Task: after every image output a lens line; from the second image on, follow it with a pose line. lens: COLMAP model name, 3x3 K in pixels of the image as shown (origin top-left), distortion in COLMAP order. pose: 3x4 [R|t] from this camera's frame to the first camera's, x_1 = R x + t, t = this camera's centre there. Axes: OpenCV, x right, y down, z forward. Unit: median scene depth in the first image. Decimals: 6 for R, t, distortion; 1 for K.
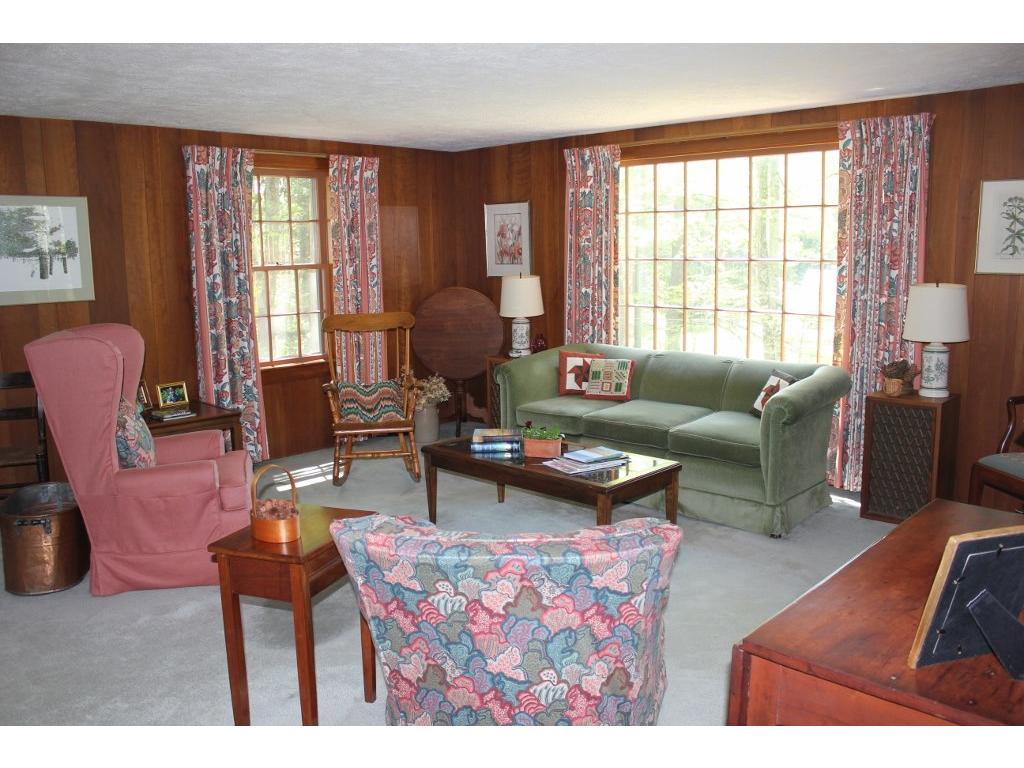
lens RADIAL K [[838.4, 0, 512.0], [0, 838.4, 384.0], [0, 0, 1]] dist [-0.165268, 0.150004]
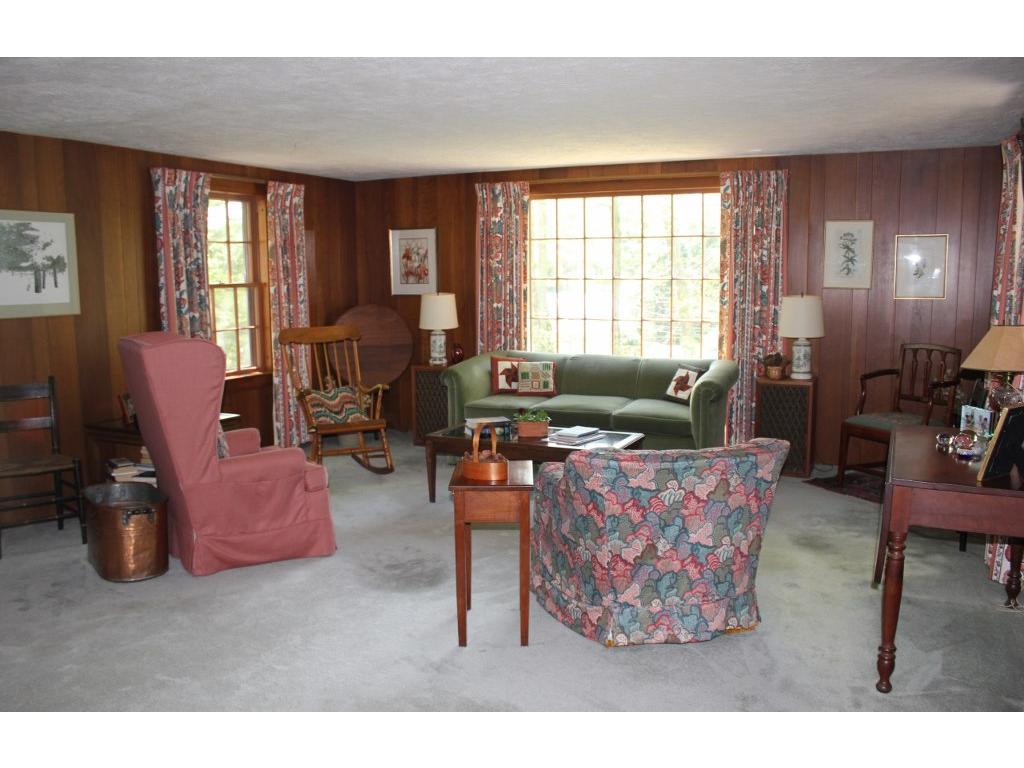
lens RADIAL K [[838.4, 0, 512.0], [0, 838.4, 384.0], [0, 0, 1]] dist [-0.165268, 0.150004]
pose [[0.952647, -0.032348, 0.302354, -0.279837], [0.041595, 0.998842, -0.024195, 0.029544], [-0.301221, 0.035626, 0.952889, -0.125470]]
